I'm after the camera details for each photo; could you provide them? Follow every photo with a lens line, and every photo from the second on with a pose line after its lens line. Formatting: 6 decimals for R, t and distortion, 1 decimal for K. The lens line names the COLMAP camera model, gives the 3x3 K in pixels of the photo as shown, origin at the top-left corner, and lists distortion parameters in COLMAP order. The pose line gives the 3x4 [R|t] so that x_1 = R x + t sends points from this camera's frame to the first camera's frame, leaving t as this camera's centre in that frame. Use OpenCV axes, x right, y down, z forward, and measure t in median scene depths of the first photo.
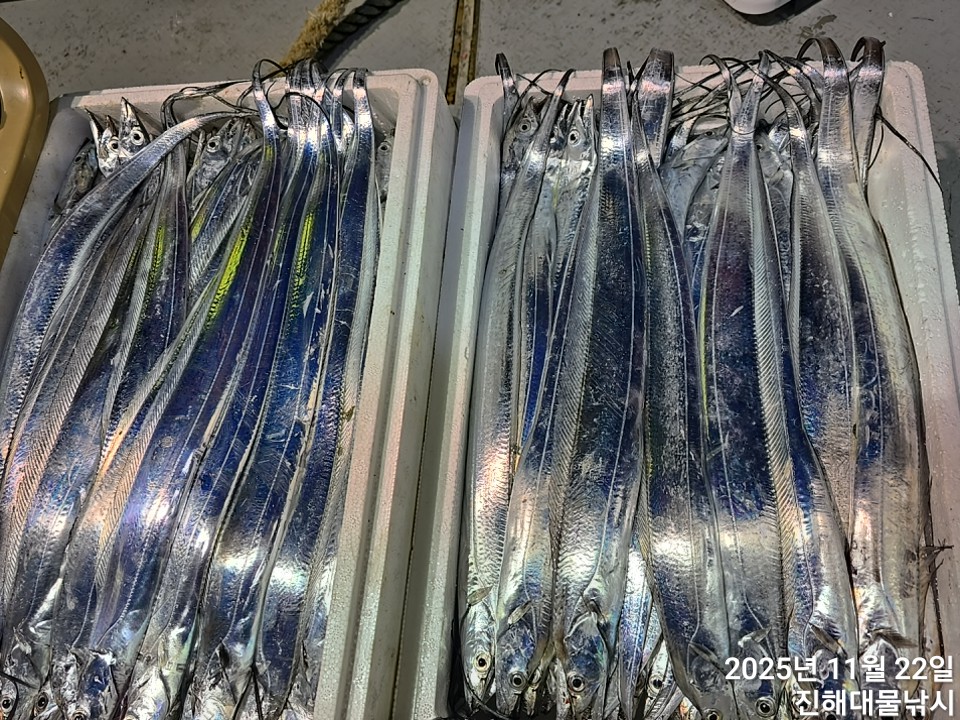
lens RADIAL K [[641.2, 0, 483.5], [0, 641.2, 358.2], [0, 0, 1]] dist [0.031410, -0.024557]
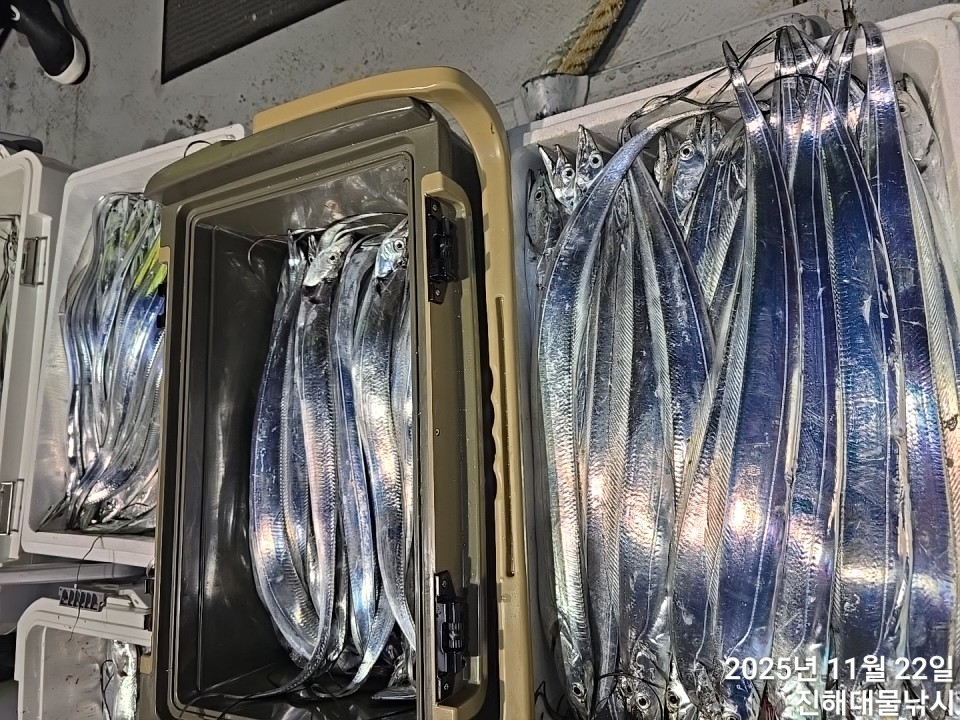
lens RADIAL K [[641.2, 0, 480.6], [0, 641.2, 355.9], [0, 0, 1]] dist [0.031410, -0.024557]
pose [[0.945186, -0.150937, -0.289553, -0.511071], [0.196157, 0.971379, 0.133959, -0.240080], [0.261046, -0.183414, 0.947742, -0.046418]]
